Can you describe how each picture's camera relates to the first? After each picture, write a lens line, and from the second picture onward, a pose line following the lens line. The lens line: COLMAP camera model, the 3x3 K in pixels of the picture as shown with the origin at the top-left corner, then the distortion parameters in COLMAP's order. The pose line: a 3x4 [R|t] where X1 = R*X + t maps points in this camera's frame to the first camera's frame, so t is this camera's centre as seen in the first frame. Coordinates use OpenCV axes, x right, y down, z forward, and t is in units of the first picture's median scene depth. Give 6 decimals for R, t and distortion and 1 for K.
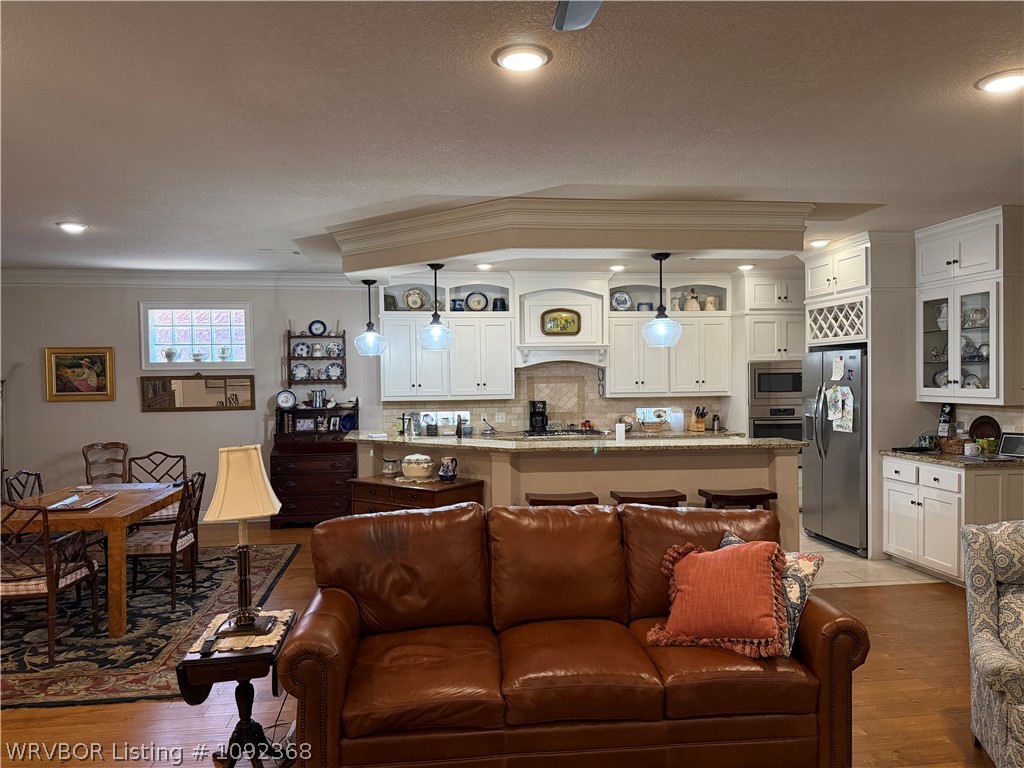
lens RADIAL K [[716.6, 0, 511.0], [0, 716.6, 385.4], [0, 0, 1]] dist [0.034985, -0.040955]
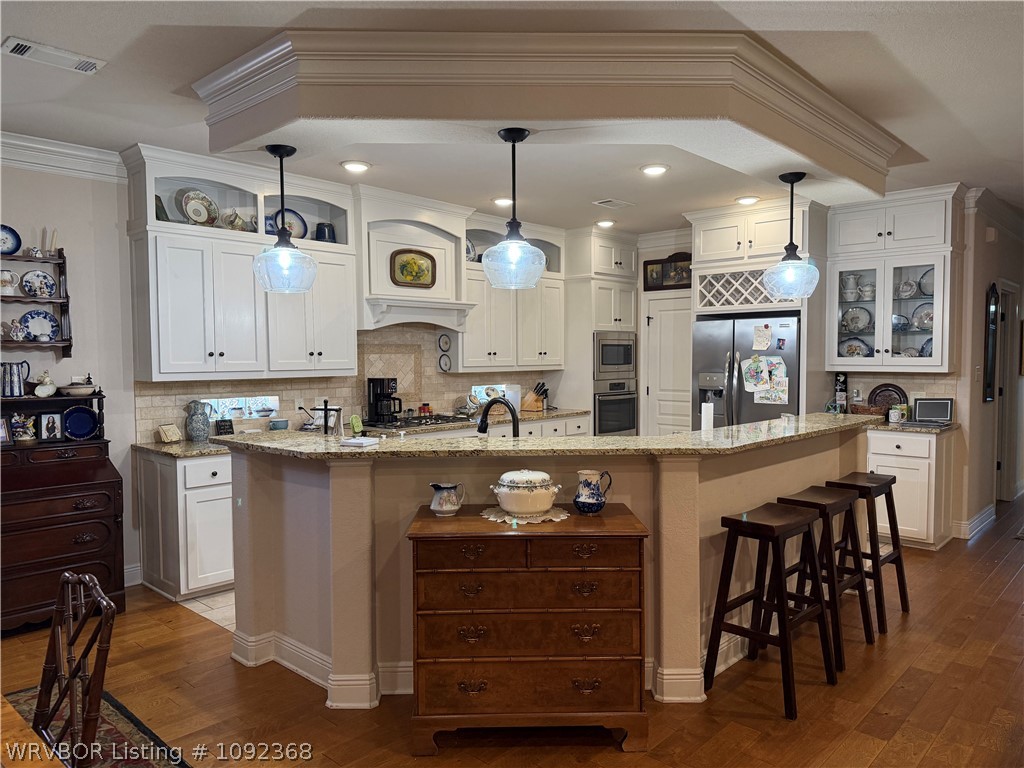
lens RADIAL K [[716.6, 0, 509.8], [0, 716.6, 387.8], [0, 0, 1]] dist [0.034985, -0.040955]
pose [[0.772098, -0.021593, 0.635136, -0.379706], [0.002845, 0.999530, 0.030522, 0.011997], [-0.635497, -0.021758, 0.771797, 0.454417]]
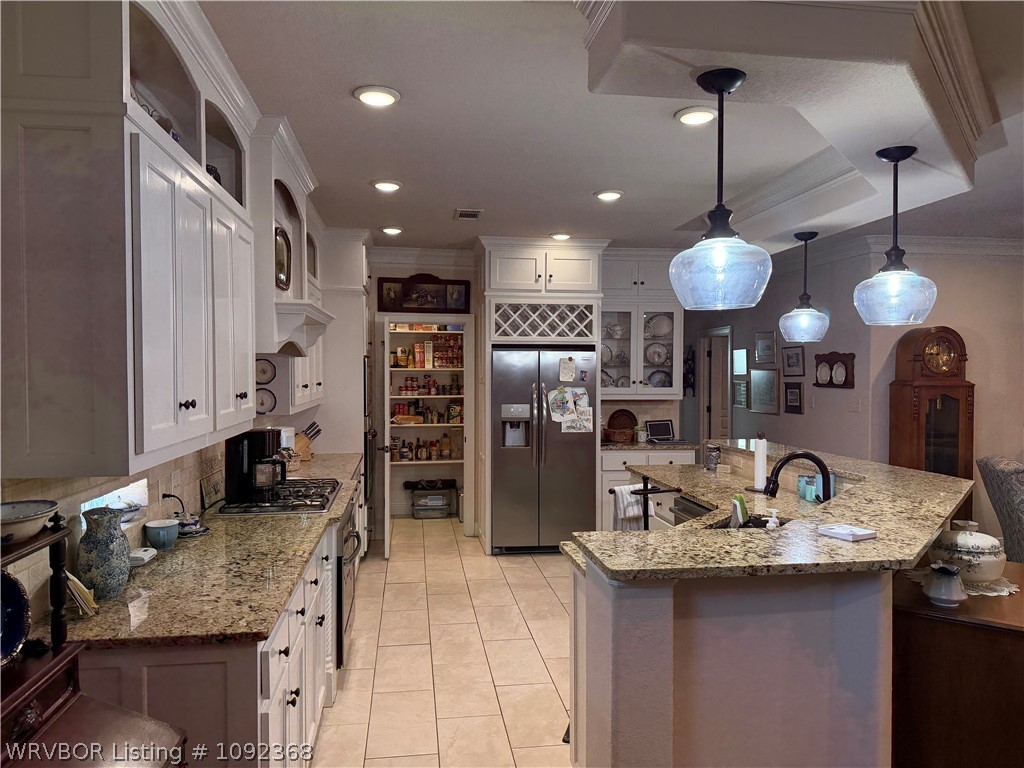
lens RADIAL K [[716.6, 0, 511.3], [0, 716.6, 389.4], [0, 0, 1]] dist [0.034985, -0.040955]
pose [[-0.014094, -0.018424, 0.999731, -0.498314], [0.007570, 0.999800, 0.018532, -0.014107], [-0.999872, 0.007829, -0.013951, 1.030493]]
